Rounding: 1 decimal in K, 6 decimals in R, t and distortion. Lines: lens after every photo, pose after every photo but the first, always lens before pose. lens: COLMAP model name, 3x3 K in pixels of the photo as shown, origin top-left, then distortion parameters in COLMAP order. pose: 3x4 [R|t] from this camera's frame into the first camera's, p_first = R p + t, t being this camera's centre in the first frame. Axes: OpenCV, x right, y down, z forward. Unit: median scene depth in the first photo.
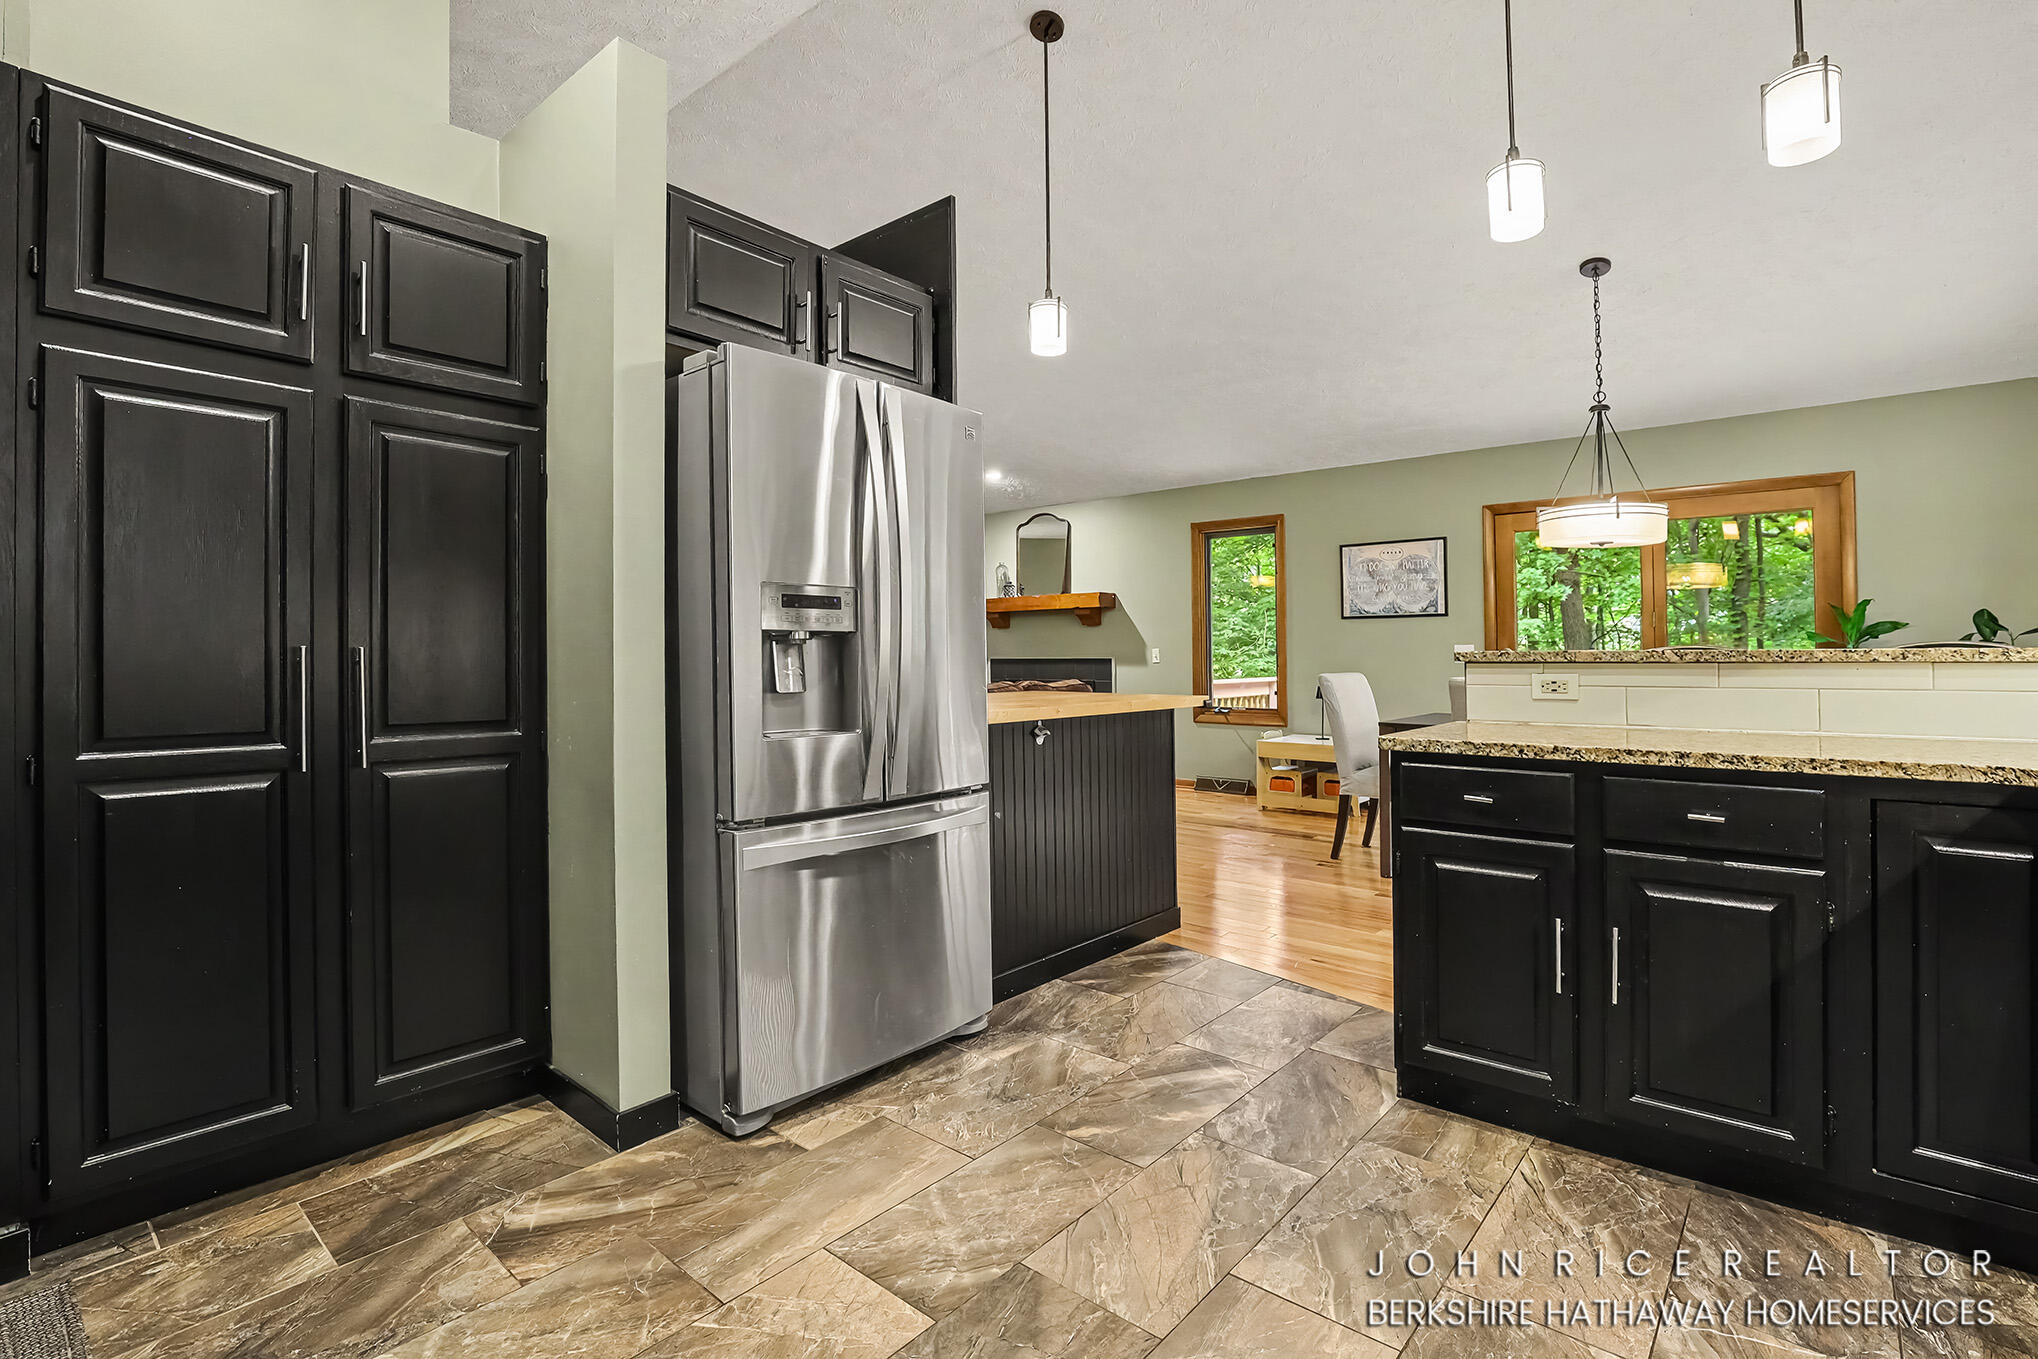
lens RADIAL K [[932.0, 0, 1021.7], [0, 932.0, 683.6], [0, 0, 1]] dist [-0.031366, 0.000711]
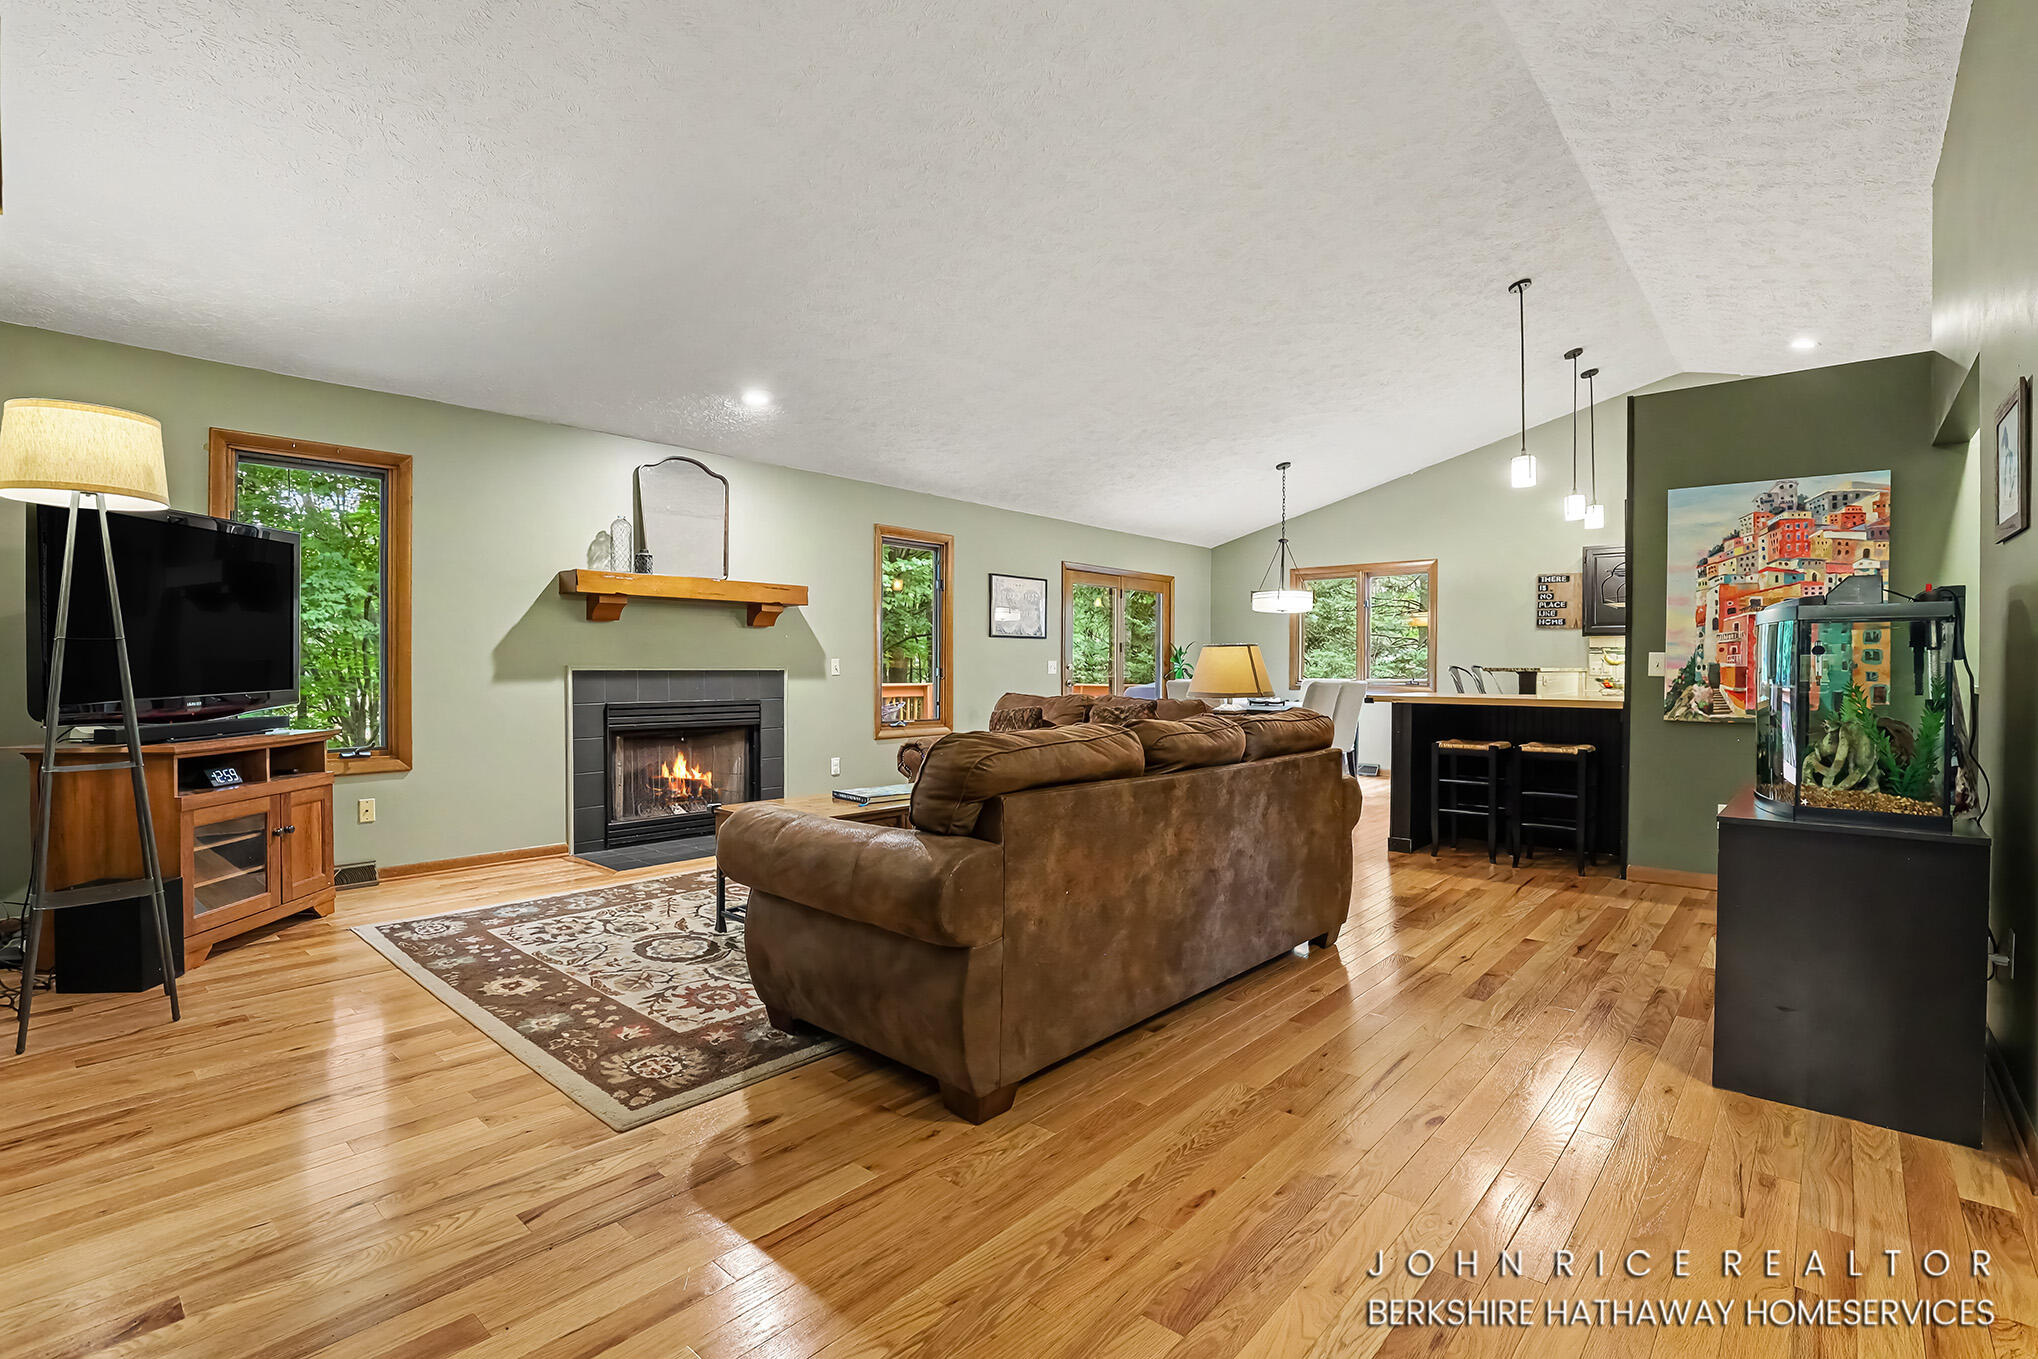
lens RADIAL K [[932.0, 0, 1021.7], [0, 932.0, 683.6], [0, 0, 1]] dist [-0.031366, 0.000711]
pose [[0.008372, -0.012590, 0.999886, -0.718693], [0.028686, 0.999512, 0.012345, -0.020420], [-0.999553, 0.028580, 0.008729, 0.818929]]
